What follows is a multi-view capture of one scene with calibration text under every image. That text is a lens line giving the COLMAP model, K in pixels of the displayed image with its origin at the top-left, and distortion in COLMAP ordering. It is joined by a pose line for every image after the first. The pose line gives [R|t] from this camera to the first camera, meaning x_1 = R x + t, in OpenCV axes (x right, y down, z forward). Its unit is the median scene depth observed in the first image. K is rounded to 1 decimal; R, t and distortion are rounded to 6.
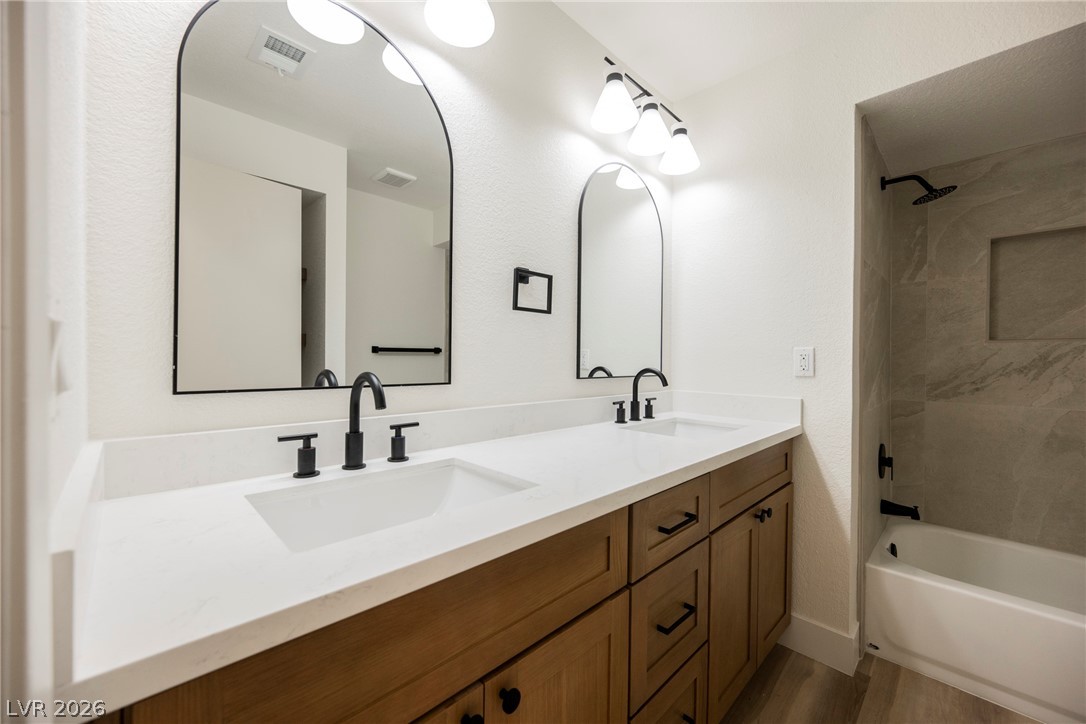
lens RADIAL K [[431.3, 0, 543.0], [0, 431.3, 362.0], [0, 0, 1]] dist [-0.000519, -0.000019]
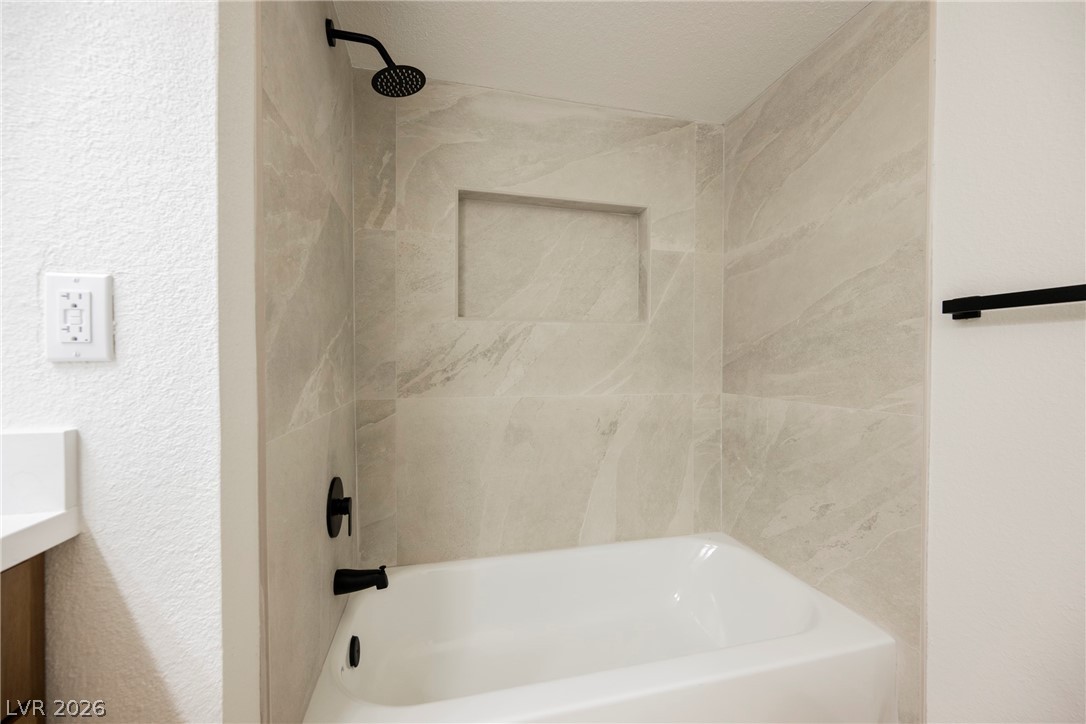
lens RADIAL K [[431.3, 0, 543.0], [0, 431.3, 362.0], [0, 0, 1]] dist [-0.000519, -0.000019]
pose [[0.522364, -0.010194, 0.852662, 0.434014], [0.009942, 0.999933, 0.005864, 0.030429], [-0.852665, 0.005414, 0.522430, 0.448300]]
